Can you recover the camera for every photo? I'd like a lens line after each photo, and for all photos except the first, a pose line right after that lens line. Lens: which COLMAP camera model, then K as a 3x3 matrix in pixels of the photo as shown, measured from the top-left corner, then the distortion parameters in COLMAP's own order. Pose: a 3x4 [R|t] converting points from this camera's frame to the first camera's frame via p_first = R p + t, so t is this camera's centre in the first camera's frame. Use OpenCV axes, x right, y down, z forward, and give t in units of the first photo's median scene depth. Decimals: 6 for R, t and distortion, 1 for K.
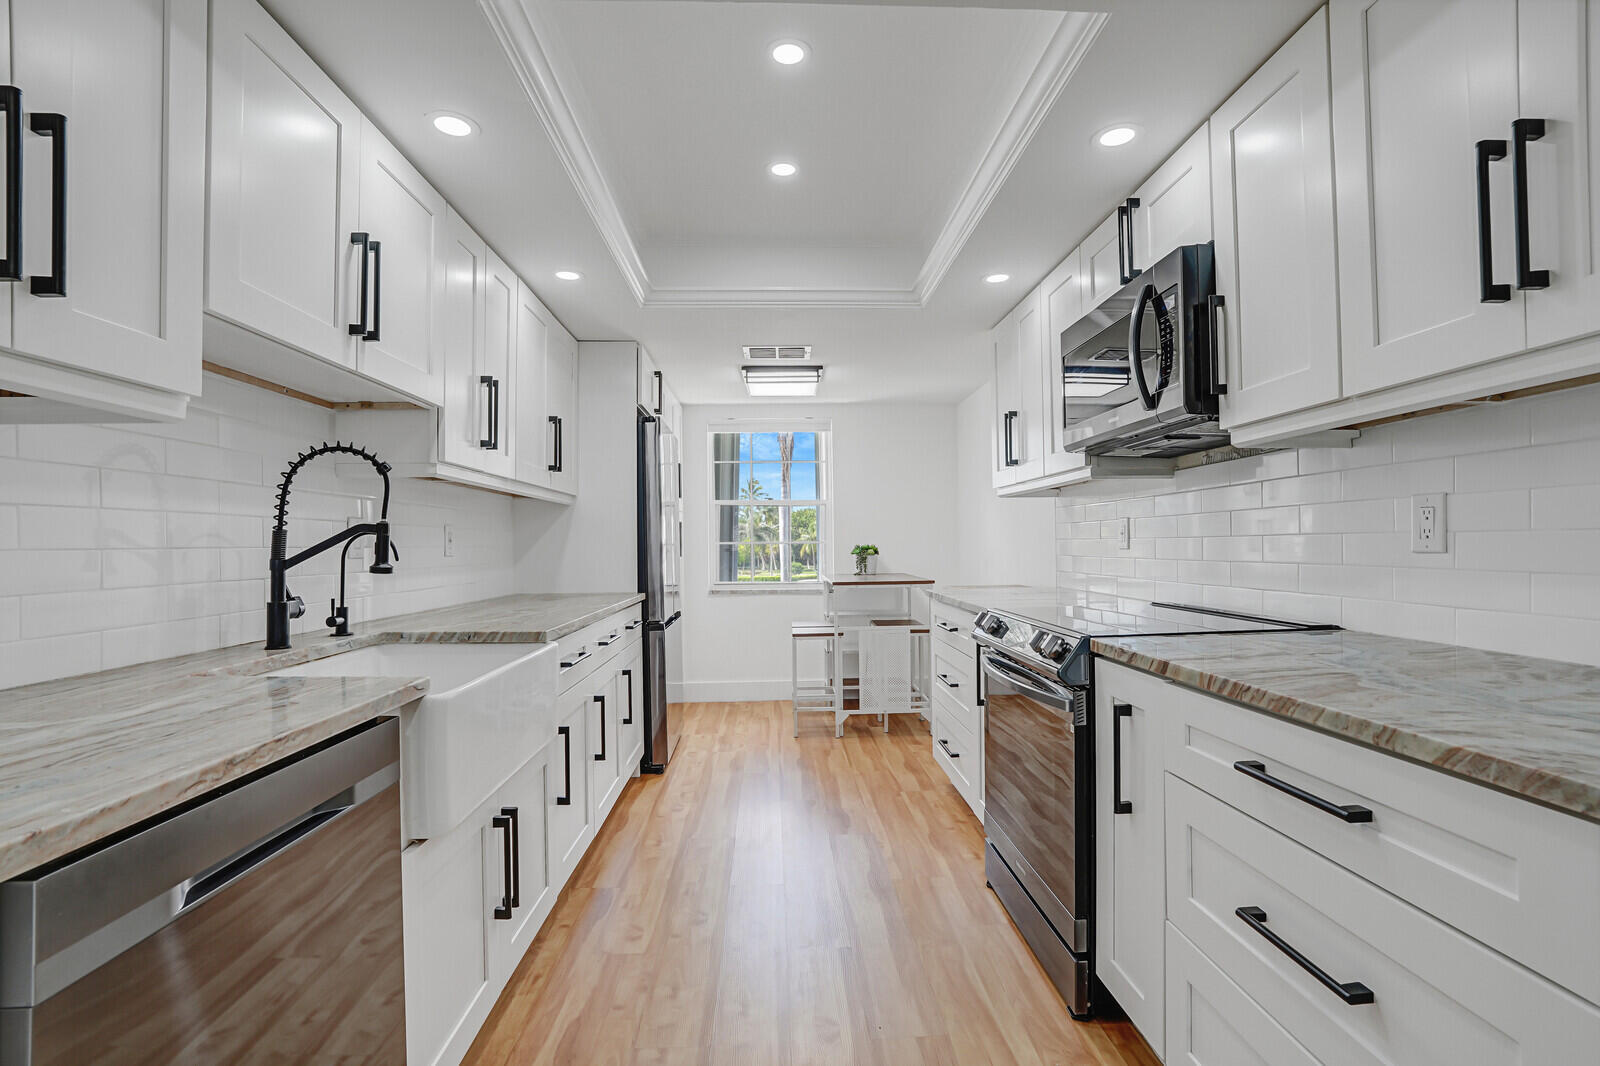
lens RADIAL K [[778.9, 0, 812.1], [0, 778.9, 536.2], [0, 0, 1]] dist [-0.072745, 0.025093]
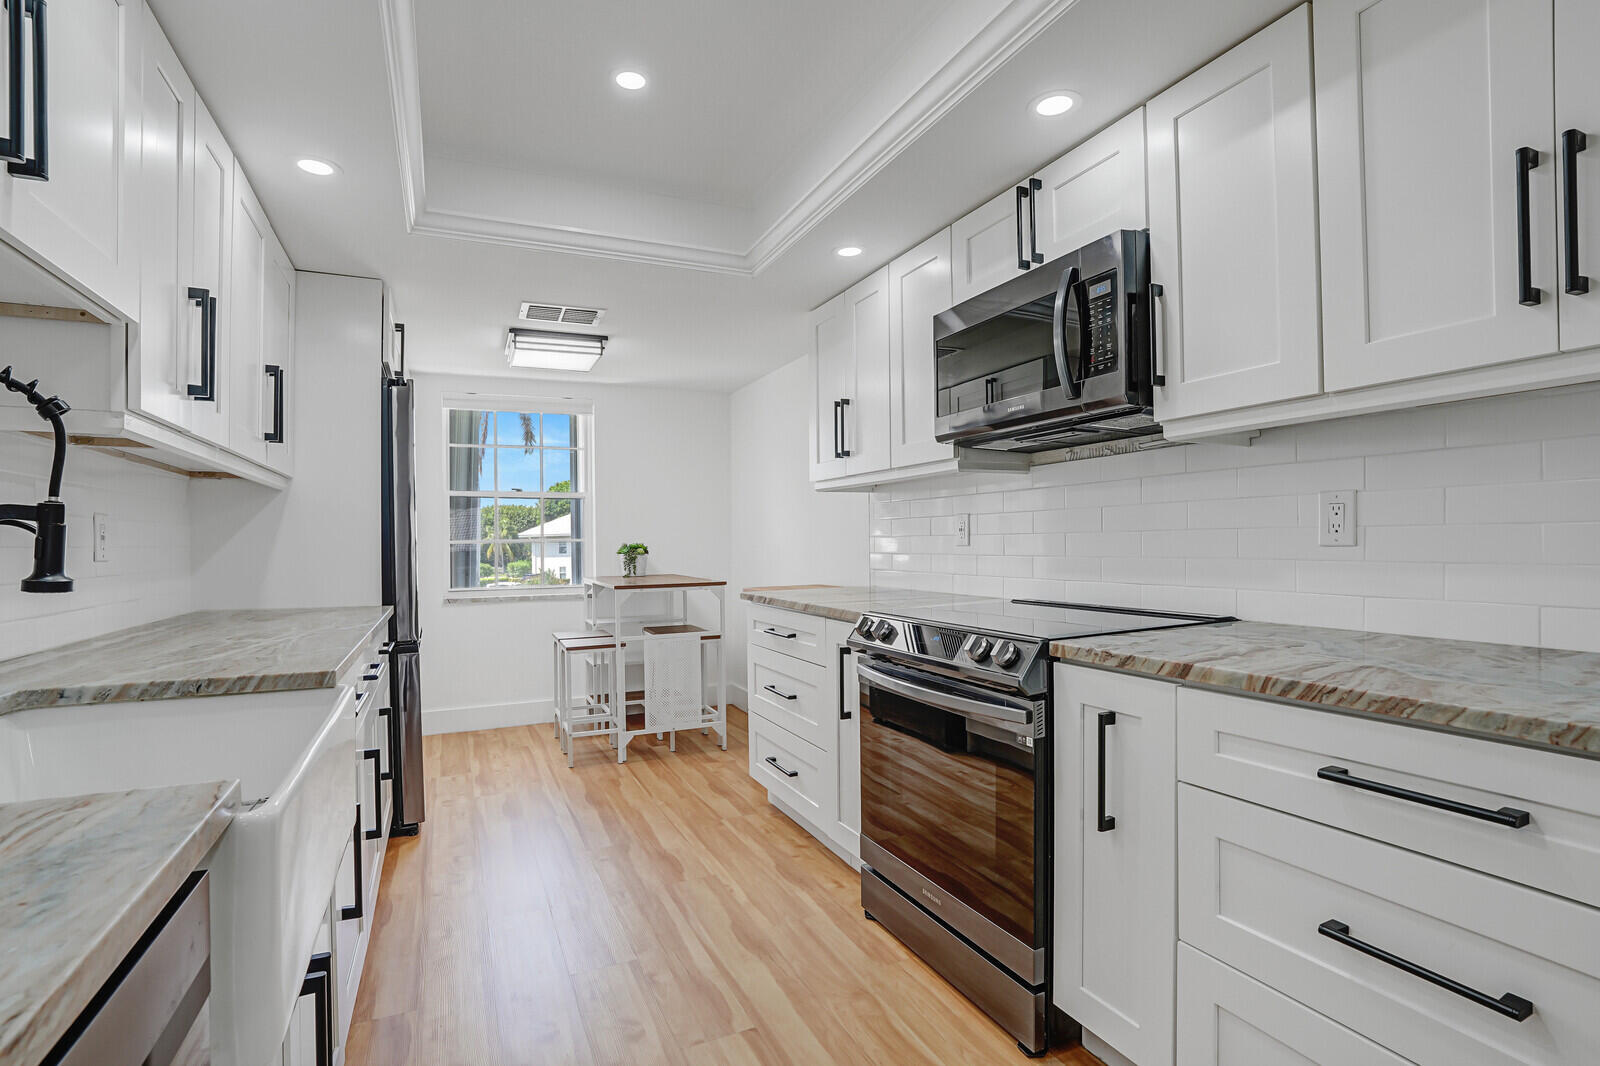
lens RADIAL K [[778.9, 0, 812.1], [0, 778.9, 536.2], [0, 0, 1]] dist [-0.072745, 0.025093]
pose [[0.919780, -0.000139, 0.392433, -0.180447], [-0.000094, 1.000000, 0.000575, 0.004652], [-0.392433, -0.000565, 0.919780, 0.186938]]
